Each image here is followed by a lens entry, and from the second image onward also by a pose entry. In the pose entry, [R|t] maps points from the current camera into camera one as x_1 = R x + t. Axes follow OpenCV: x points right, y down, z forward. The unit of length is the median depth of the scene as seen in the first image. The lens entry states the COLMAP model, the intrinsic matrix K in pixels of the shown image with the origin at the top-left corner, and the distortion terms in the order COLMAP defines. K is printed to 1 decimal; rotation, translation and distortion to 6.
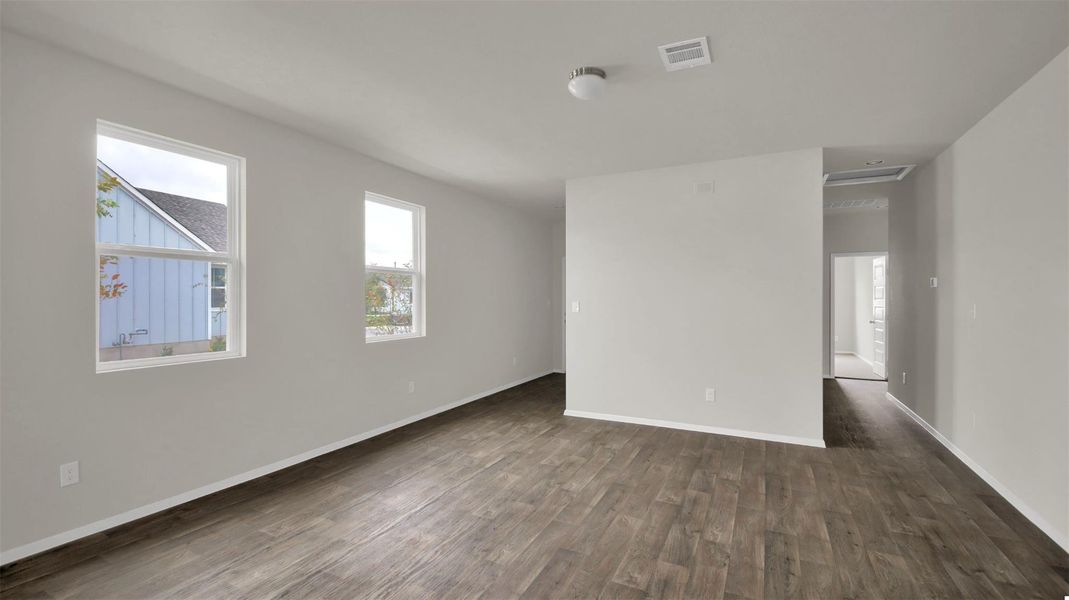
lens RADIAL K [[464.3, 0, 534.0], [0, 464.3, 303.1], [0, 0, 1]] dist [0.003222, -0.002591]
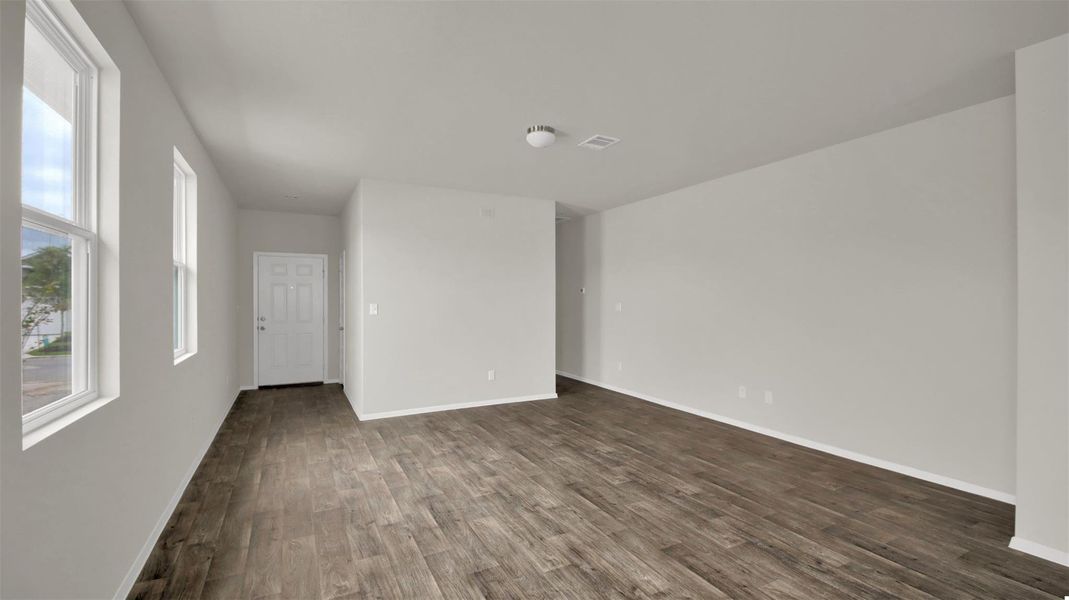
lens RADIAL K [[464.3, 0, 554.7], [0, 464.3, 300.2], [0, 0, 1]] dist [0.003222, -0.002591]
pose [[0.558016, -0.000808, 0.829830, -0.580104], [0.006627, 0.999972, -0.003483, -0.003547], [-0.829804, 0.007443, 0.558005, 0.141640]]
